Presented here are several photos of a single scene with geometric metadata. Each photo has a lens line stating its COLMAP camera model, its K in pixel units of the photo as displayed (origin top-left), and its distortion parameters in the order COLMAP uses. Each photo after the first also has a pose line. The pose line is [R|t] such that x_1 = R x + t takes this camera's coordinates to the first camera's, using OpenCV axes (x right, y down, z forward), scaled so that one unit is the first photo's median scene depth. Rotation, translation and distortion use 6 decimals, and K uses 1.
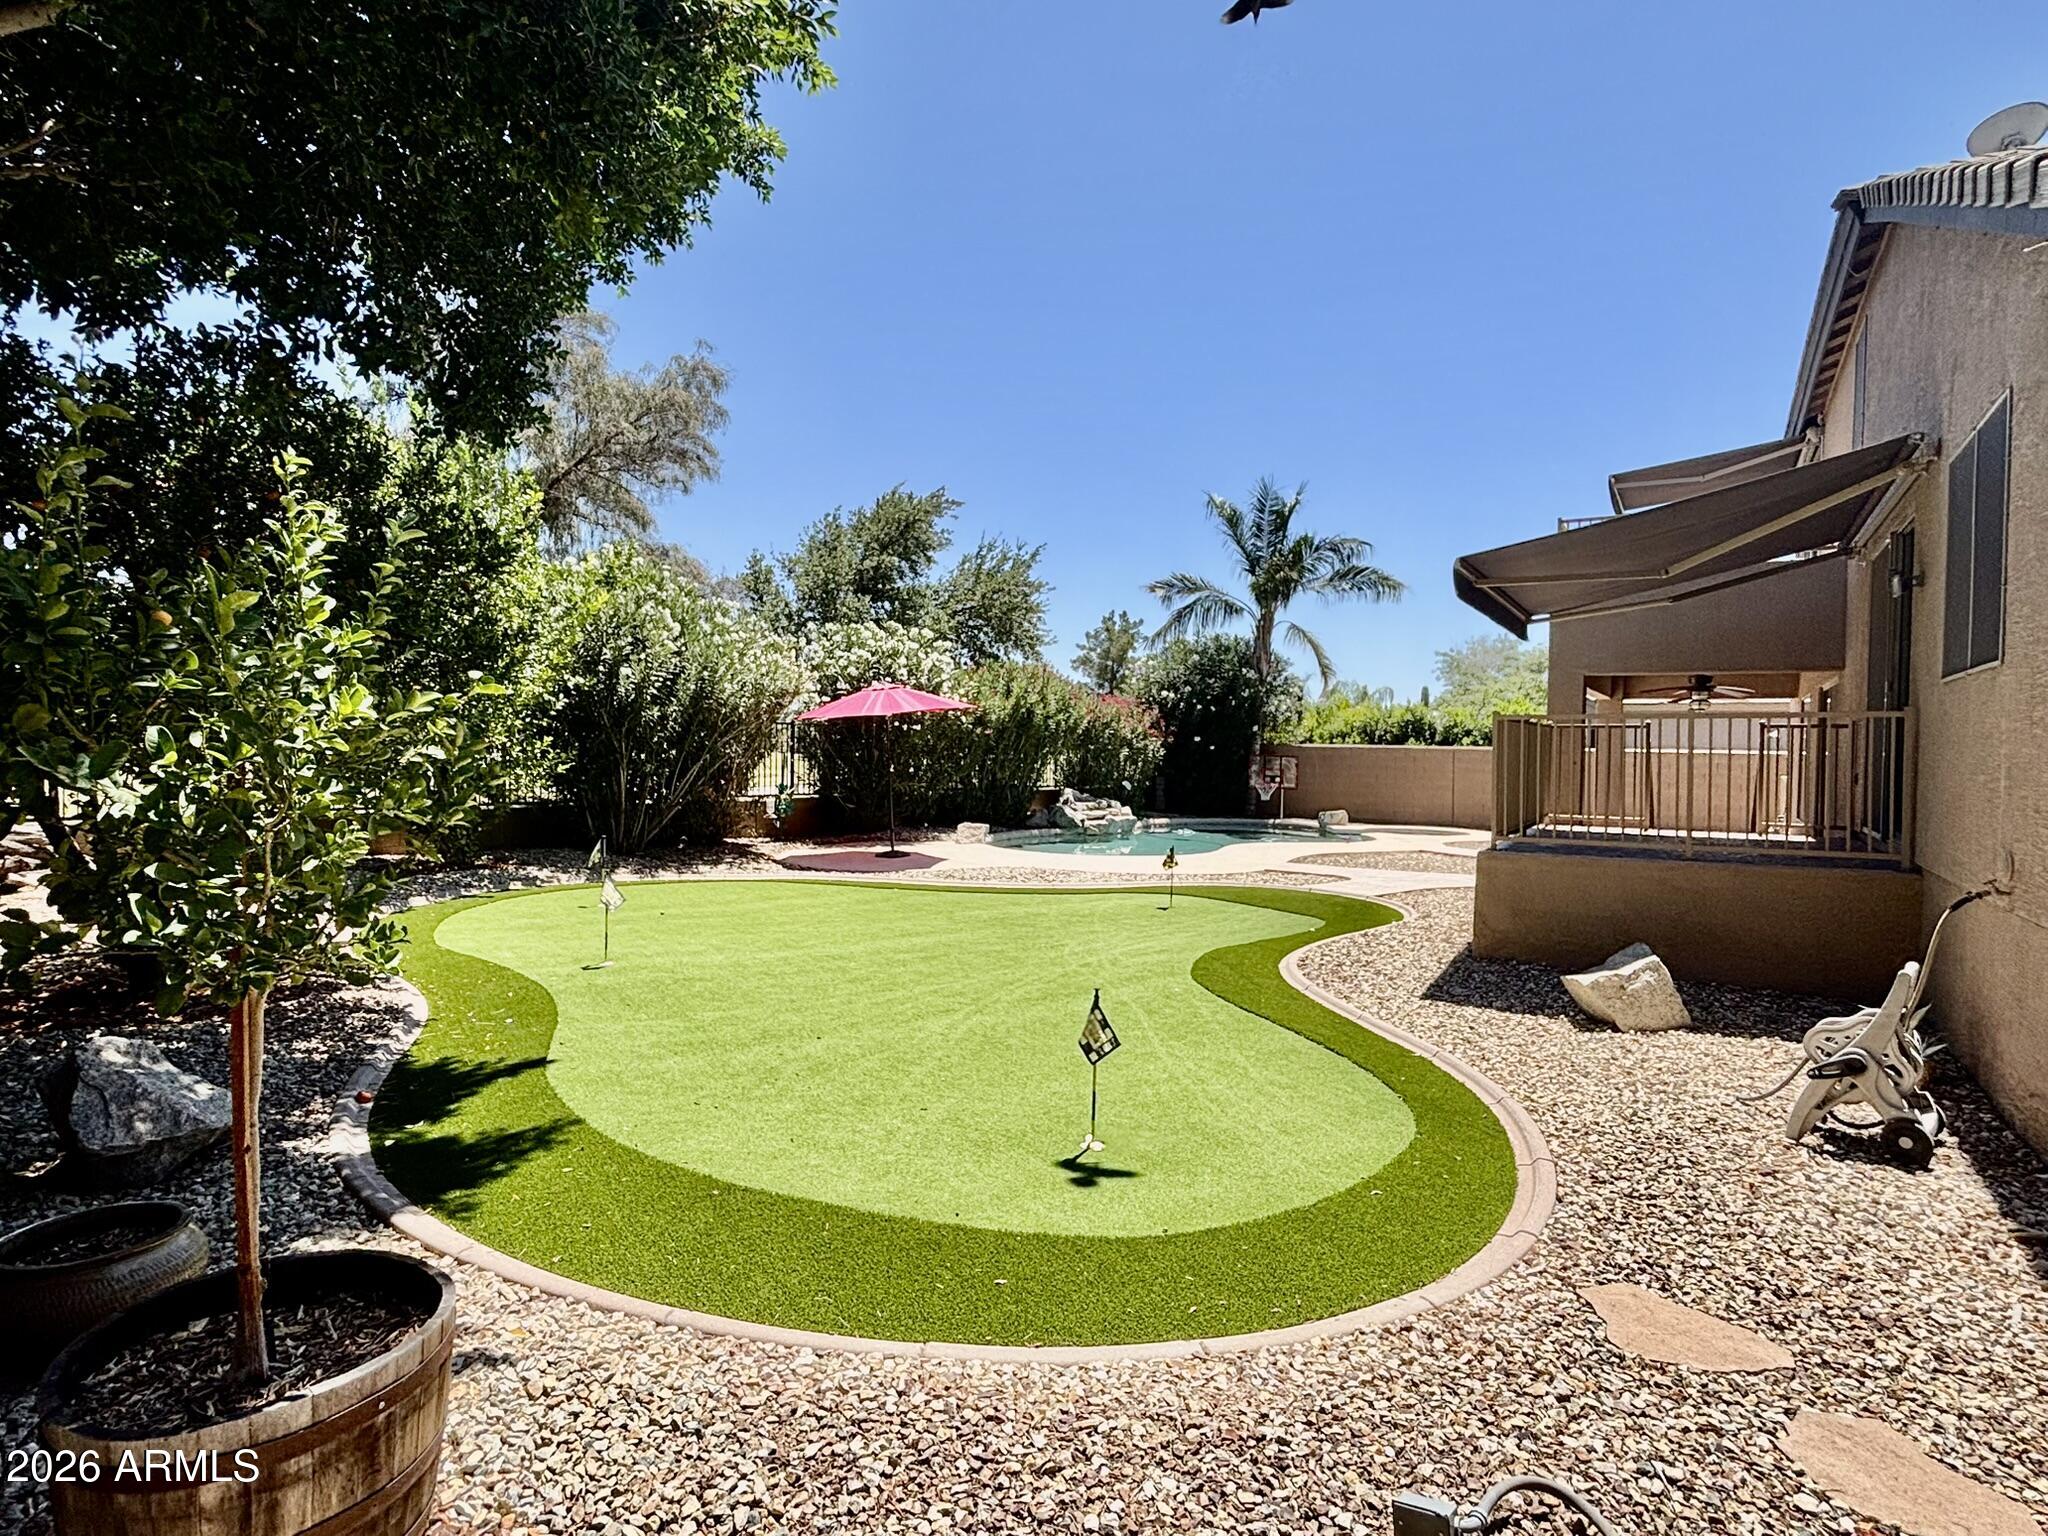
lens RADIAL K [[1088.8, 0, 1019.8], [0, 1088.8, 762.9], [0, 0, 1]] dist [0.026085, 0.000088]
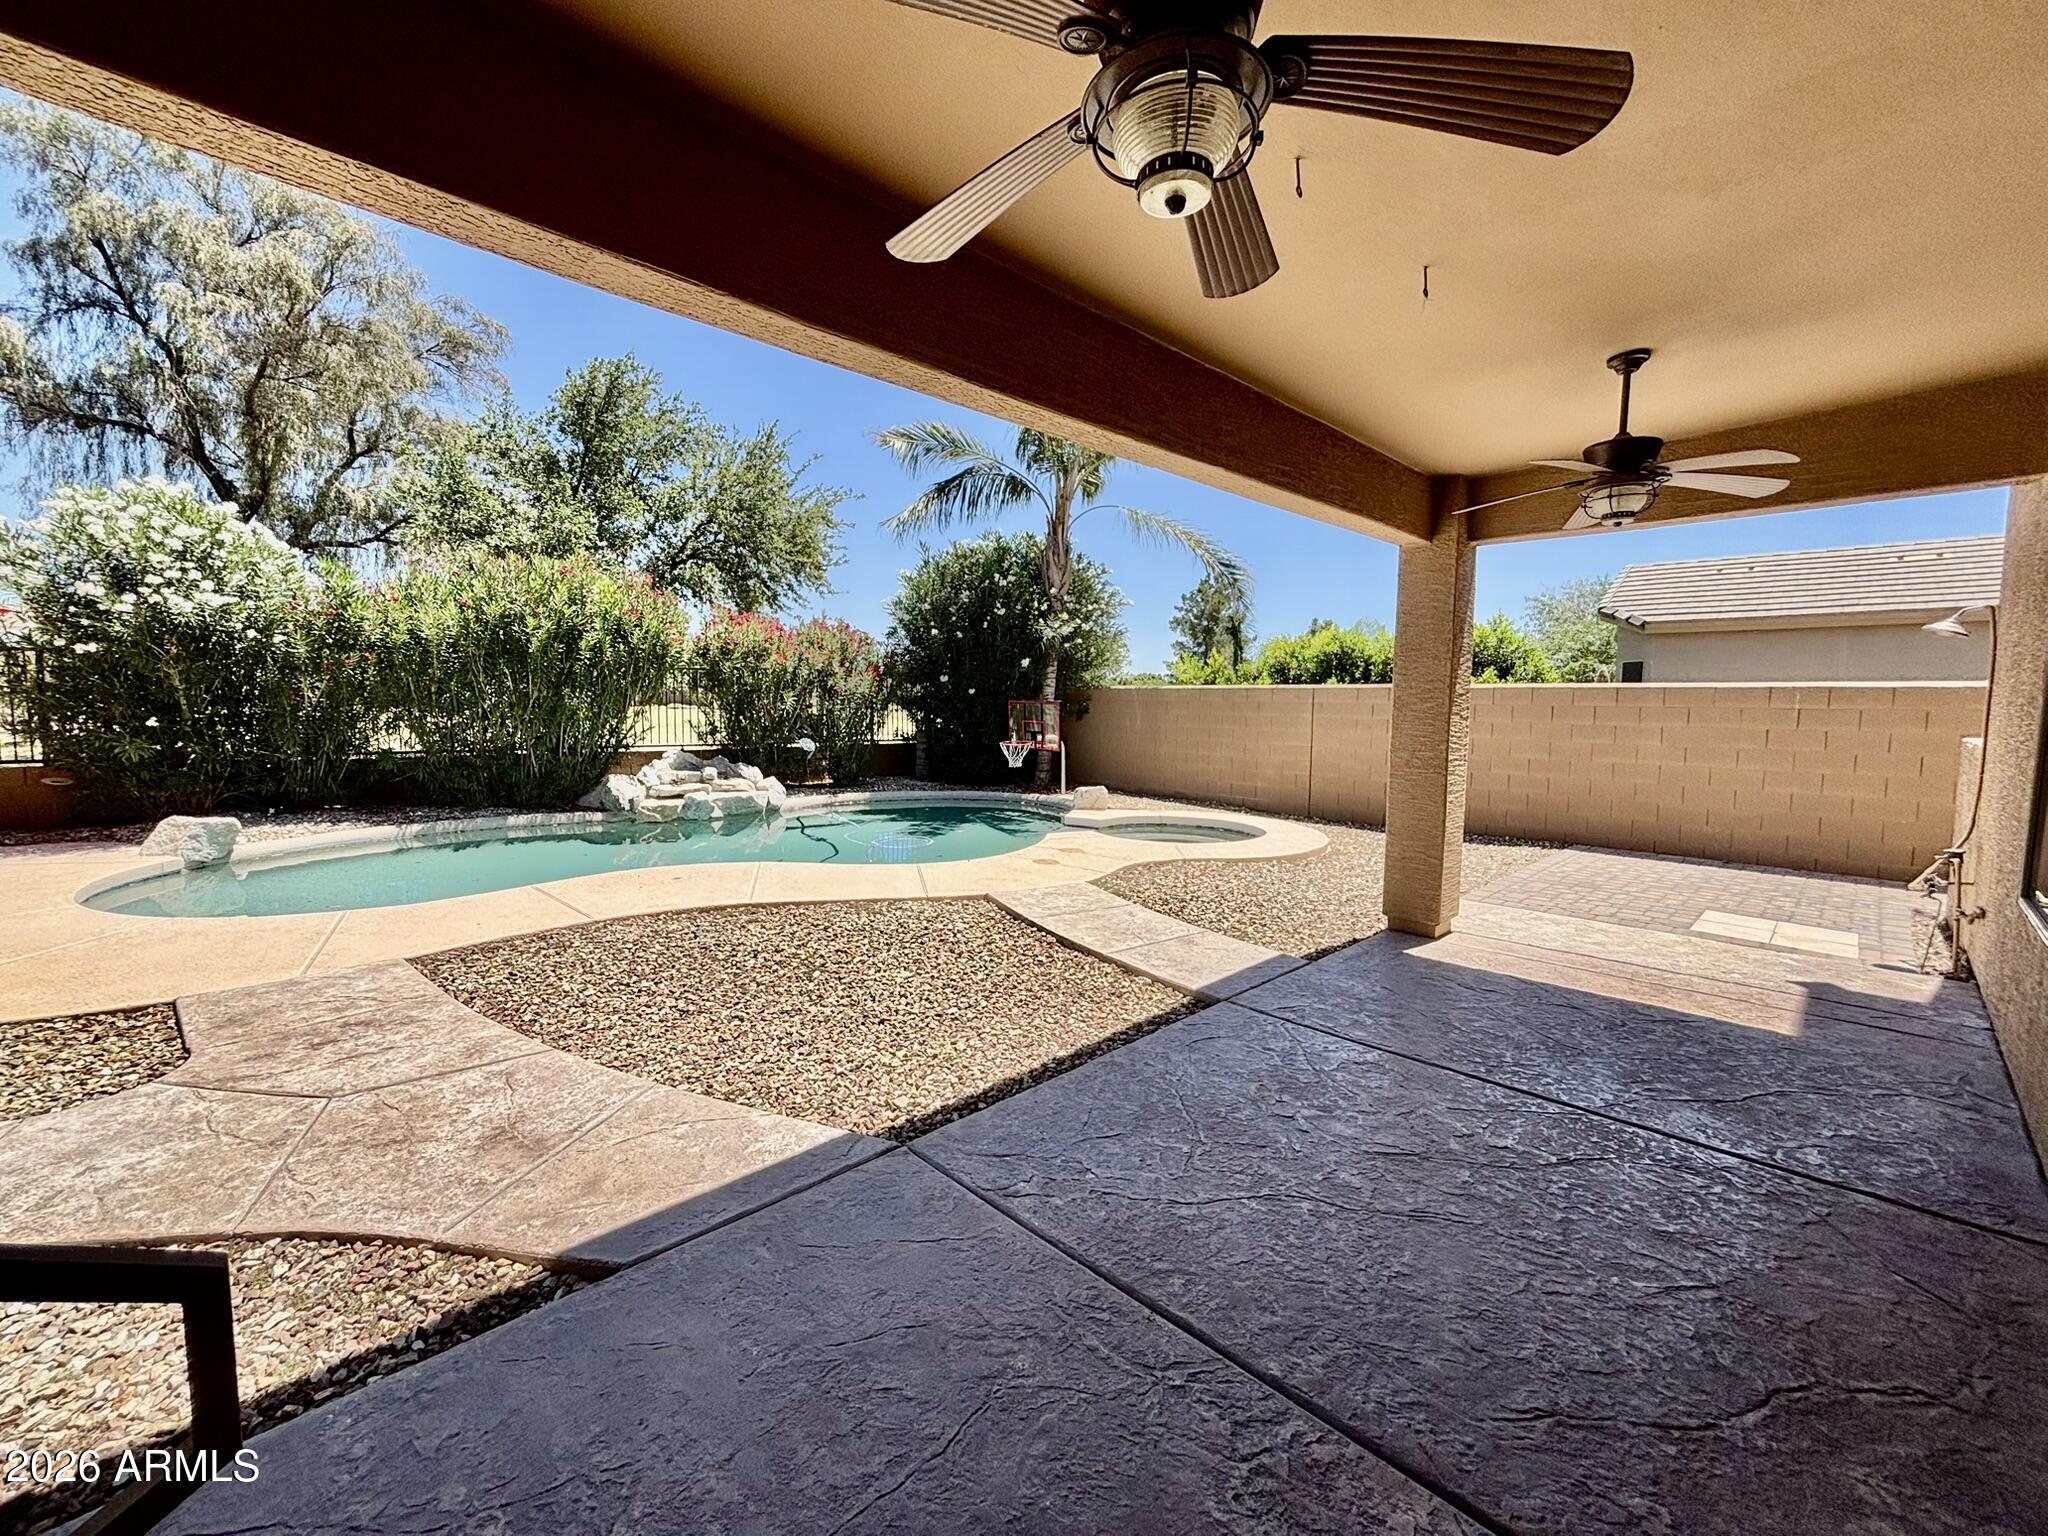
lens RADIAL K [[823.1, 0, 1014.4], [0, 823.1, 761.2], [0, 0, 1]] dist [0.001409, 0.000328]
pose [[0.969567, 0.010965, -0.244579, 0.335458], [0.002619, 0.998475, 0.055146, 0.002672], [0.244810, -0.054108, 0.968060, 0.489330]]
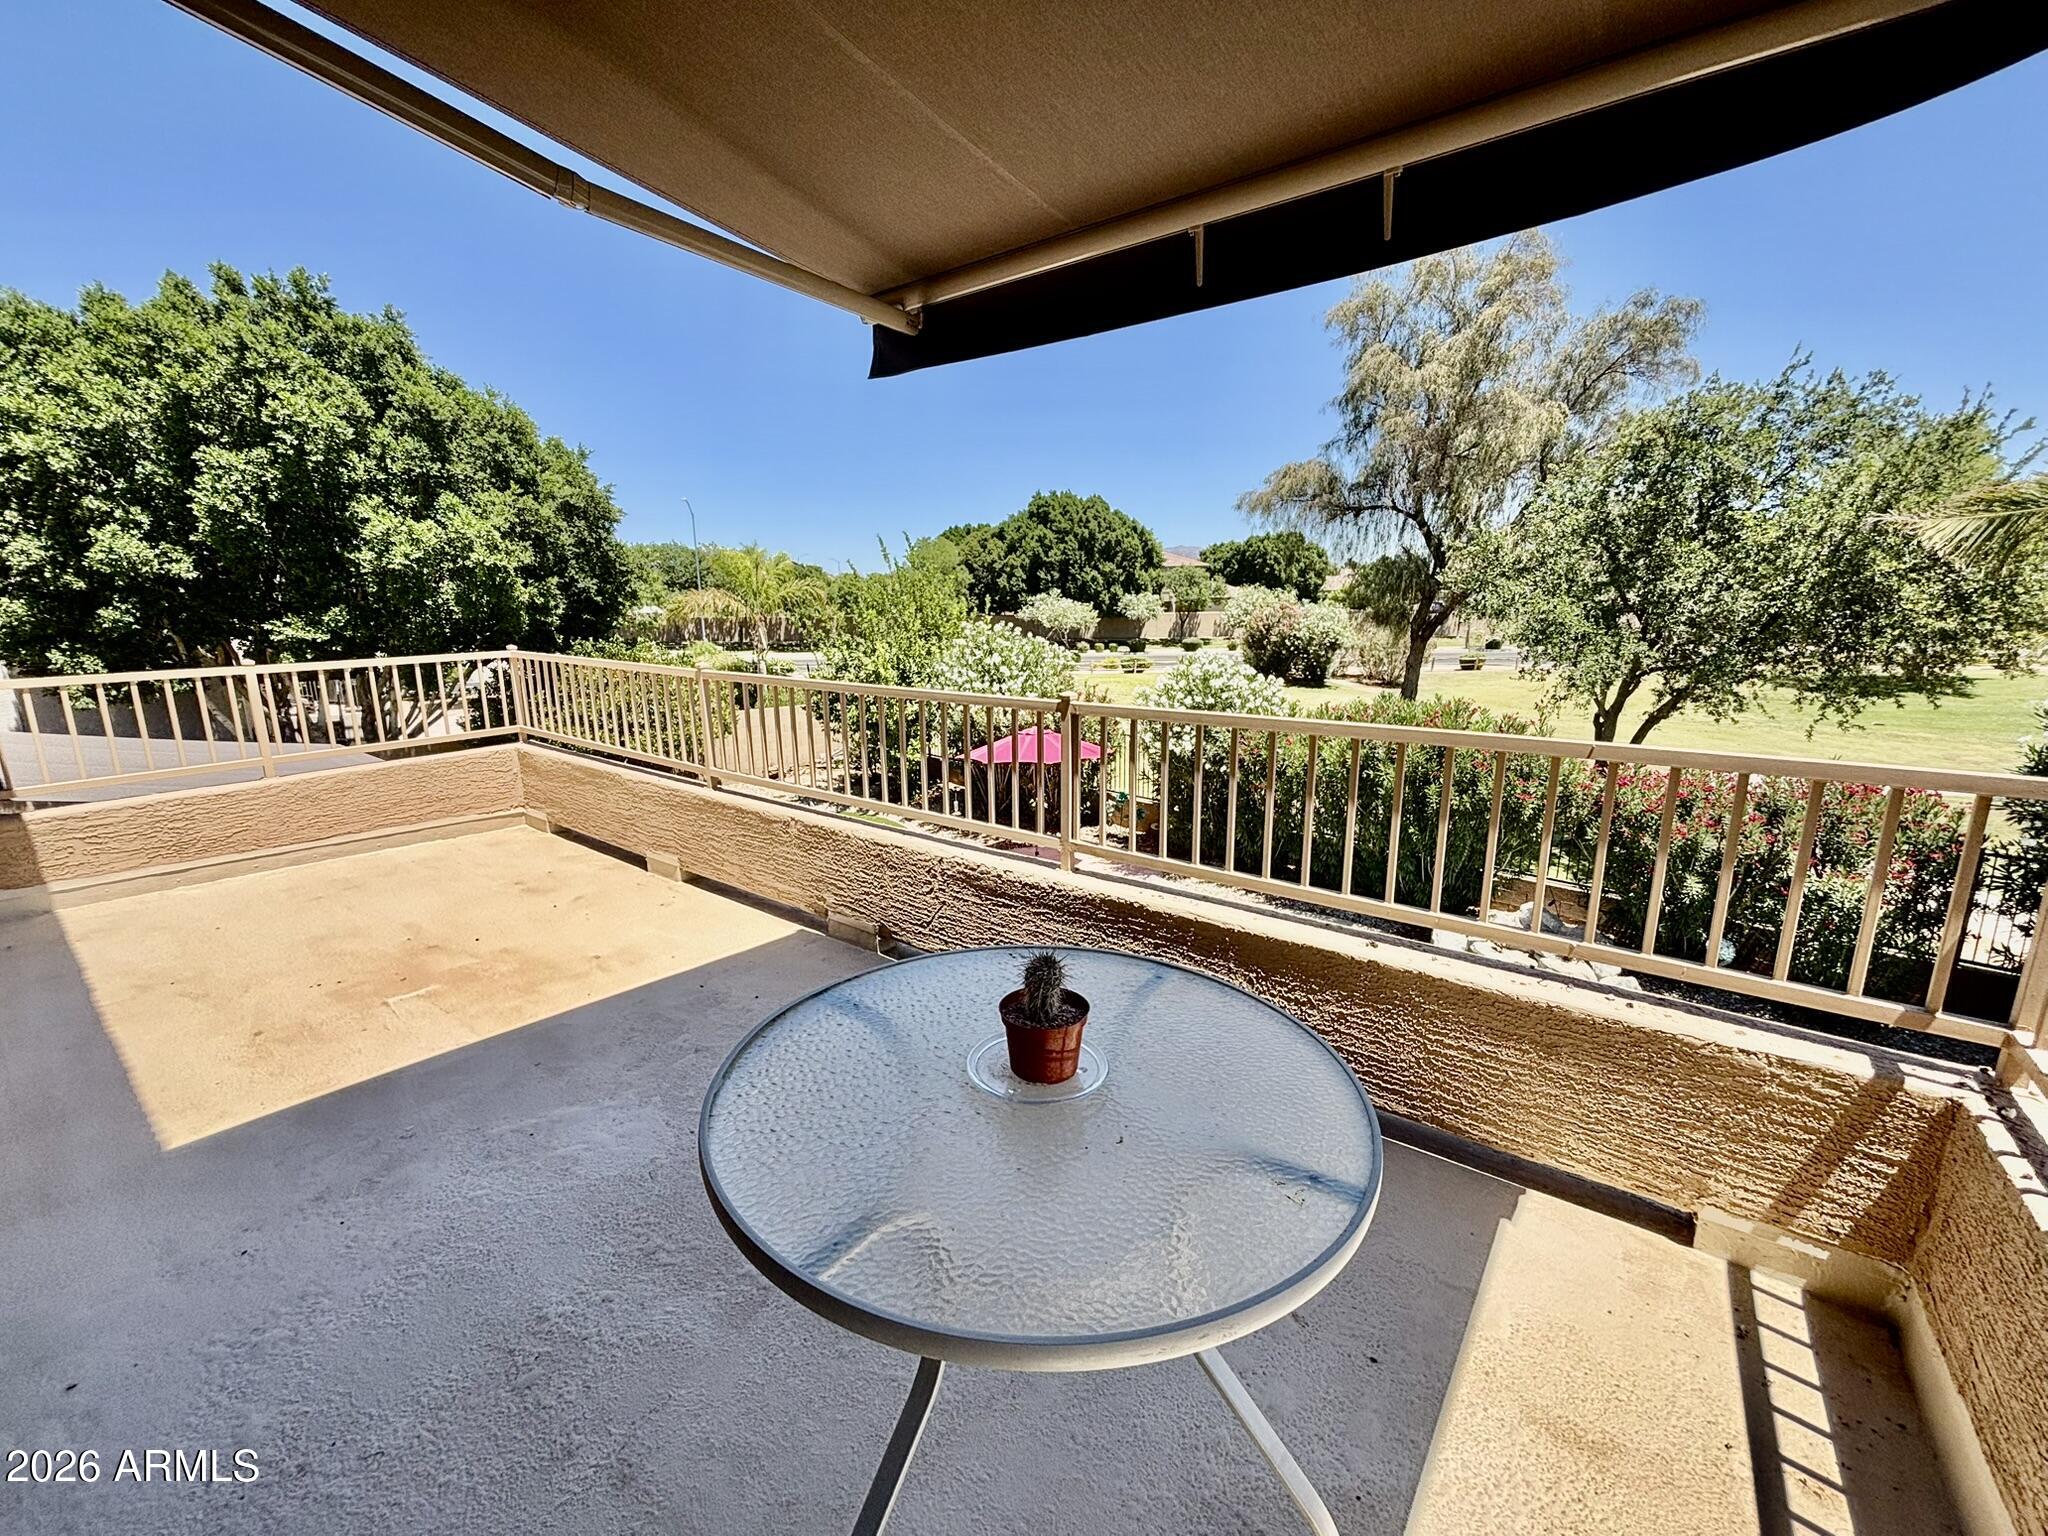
lens RADIAL K [[823.1, 0, 1025.3], [0, 823.1, 761.8], [0, 0, 1]] dist [0.001409, 0.000328]
pose [[-0.083825, 0.187247, -0.978730, 0.454499], [-0.008161, 0.982025, 0.188576, -0.125480], [0.996447, 0.023795, -0.080790, 0.663438]]
